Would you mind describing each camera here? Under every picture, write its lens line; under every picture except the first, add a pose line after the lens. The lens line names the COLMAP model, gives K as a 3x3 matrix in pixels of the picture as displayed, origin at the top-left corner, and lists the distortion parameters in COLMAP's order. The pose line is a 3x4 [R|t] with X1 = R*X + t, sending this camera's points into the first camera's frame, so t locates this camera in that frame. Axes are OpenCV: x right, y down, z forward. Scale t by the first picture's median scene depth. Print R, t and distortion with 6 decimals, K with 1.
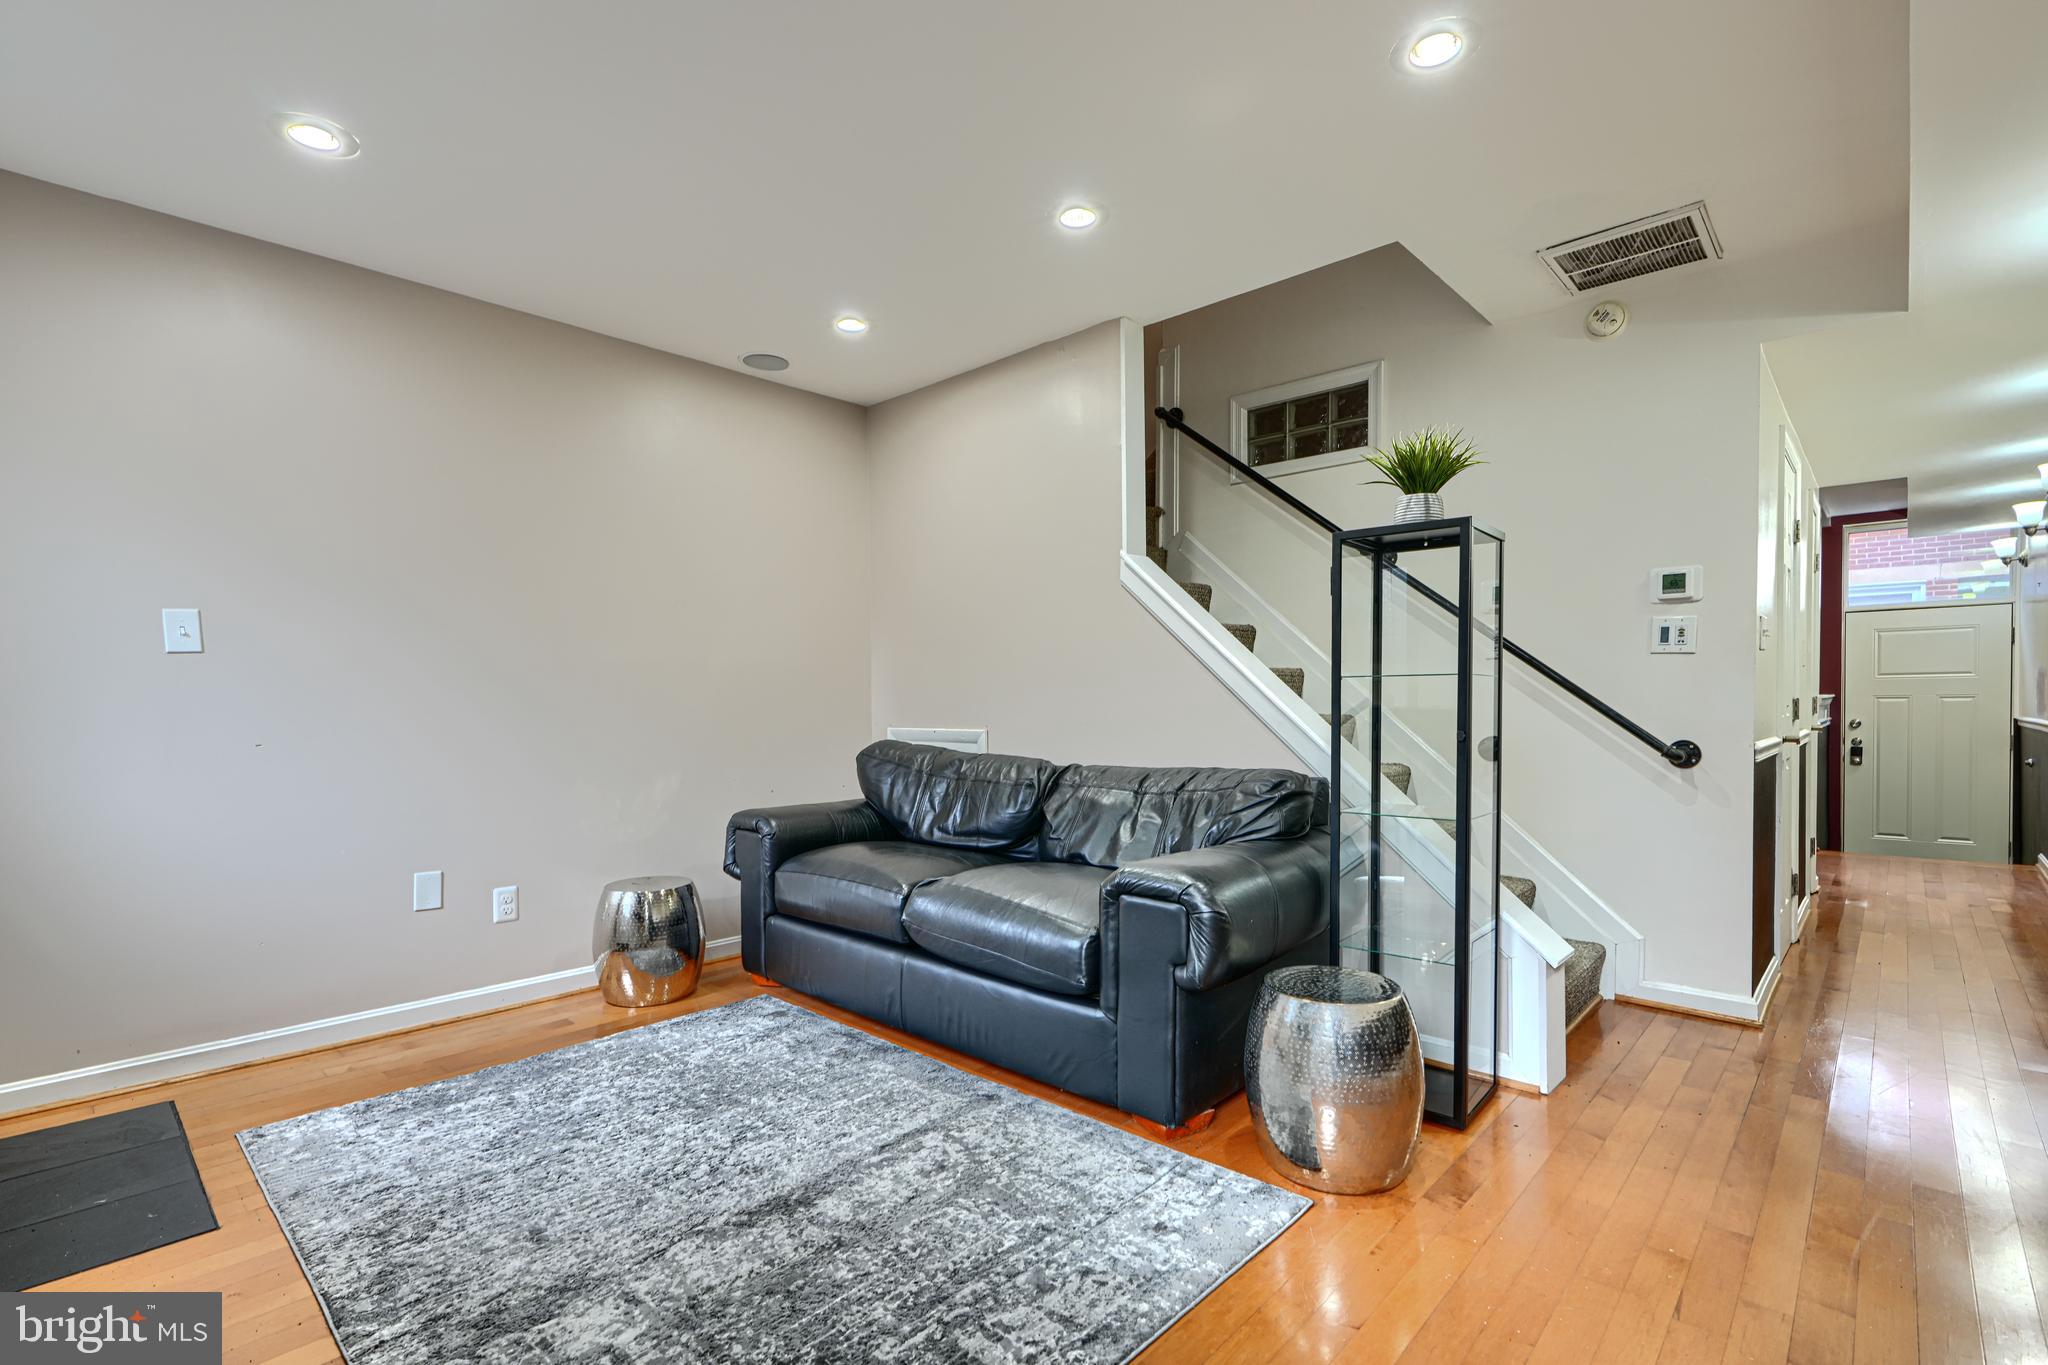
lens RADIAL K [[936.1, 0, 1018.1], [0, 936.1, 721.9], [0, 0, 1]] dist [-0.000160, -0.000040]
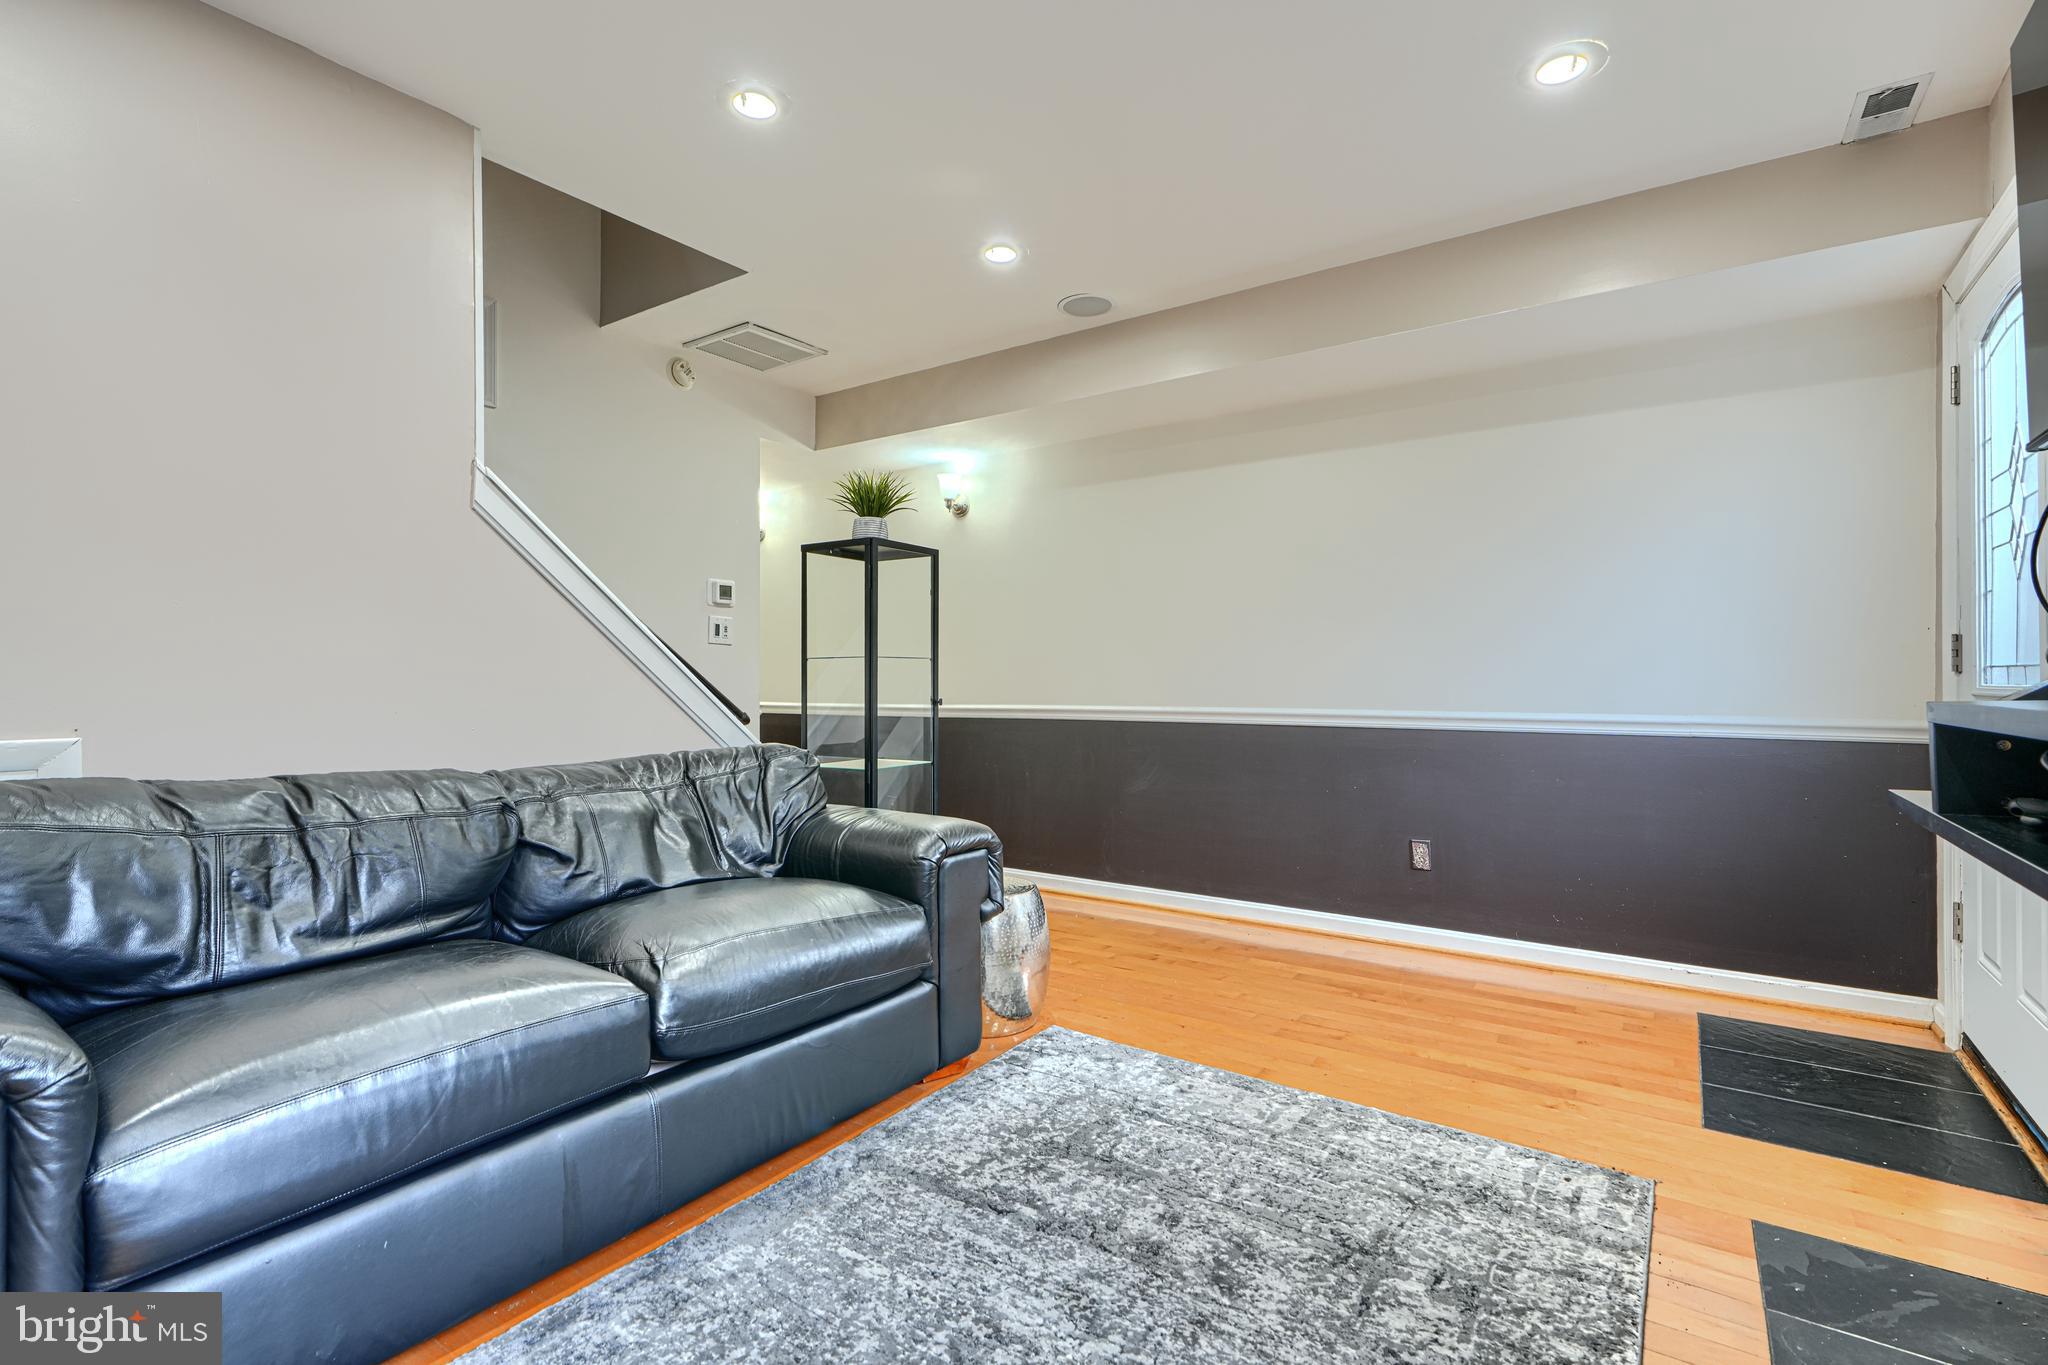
lens RADIAL K [[934.8, 0, 1024.0], [0, 934.8, 682.5], [0, 0, 1]] dist [0.000658, 0.000079]
pose [[-0.136395, 0.002980, 0.990650, -0.853521], [0.025585, 0.999673, 0.000516, -0.011038], [-0.990324, 0.025416, -0.136427, 0.953994]]
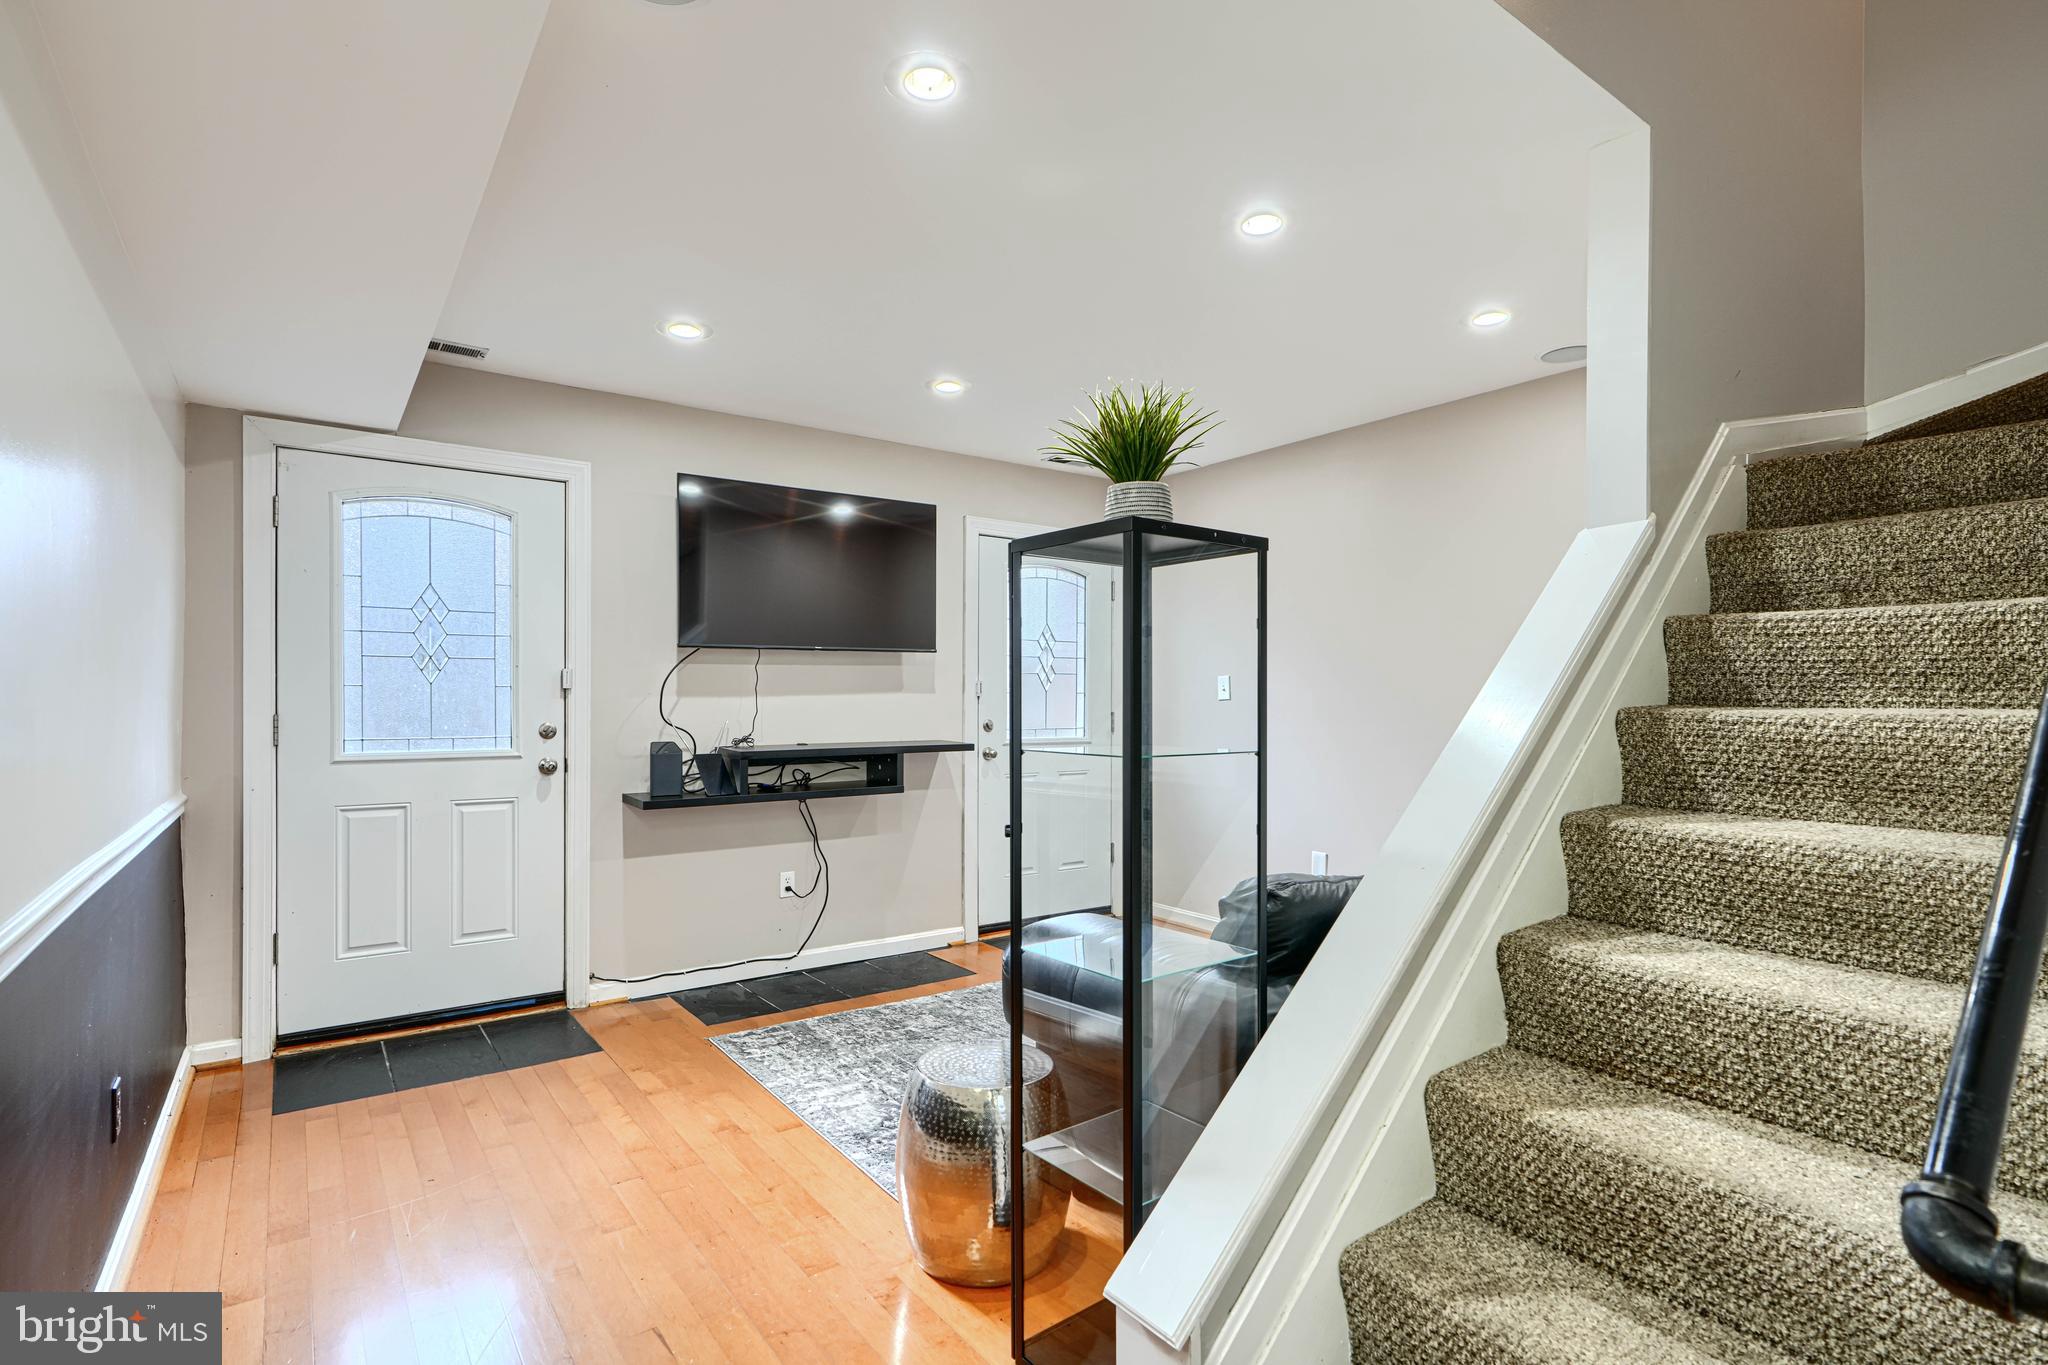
lens RADIAL K [[988.9, 0, 1023.5], [0, 988.9, 698.4], [0, 0, 1]] dist [0.000954, 0.000156]
pose [[-0.177954, 0.006102, -0.984020, 1.129365], [-0.022052, 0.999705, 0.010187, -0.094203], [0.983792, 0.023513, -0.177767, 1.023233]]
